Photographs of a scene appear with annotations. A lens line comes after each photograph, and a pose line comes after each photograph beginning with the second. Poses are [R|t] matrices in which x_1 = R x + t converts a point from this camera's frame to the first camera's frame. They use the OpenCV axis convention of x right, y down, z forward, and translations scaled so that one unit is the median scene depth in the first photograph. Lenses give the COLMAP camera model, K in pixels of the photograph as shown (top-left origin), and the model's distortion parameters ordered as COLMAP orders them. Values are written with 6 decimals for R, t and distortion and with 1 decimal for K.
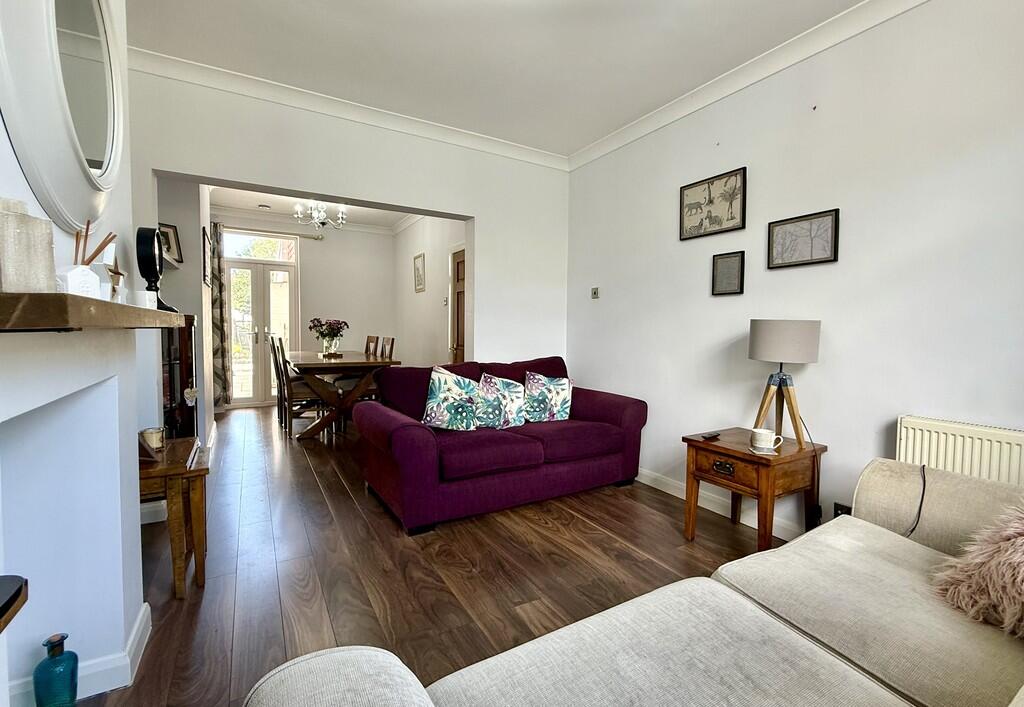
lens RADIAL K [[465.6, 0, 509.3], [0, 465.6, 352.4], [0, 0, 1]] dist [-0.001948, -0.000137]
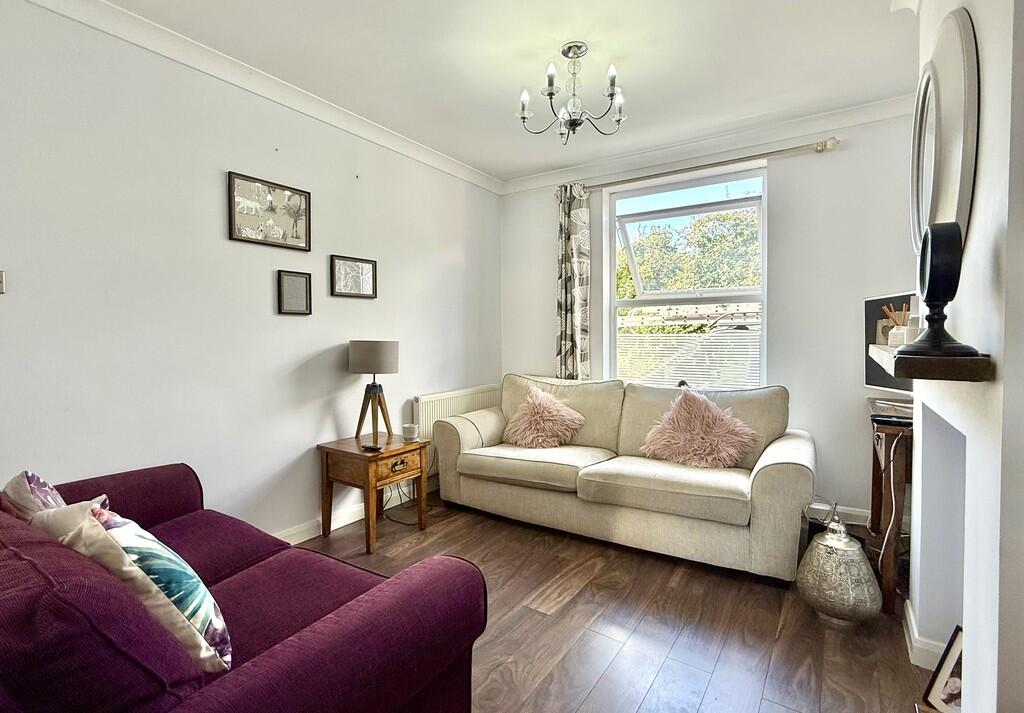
lens RADIAL K [[478.2, 0, 514.5], [0, 478.2, 350.4], [0, 0, 1]] dist [-0.002326, -0.000148]
pose [[-0.436243, -0.041397, 0.898876, -0.648540], [0.042321, 0.996892, 0.066450, -0.099321], [-0.898833, 0.067030, -0.433135, 1.058407]]
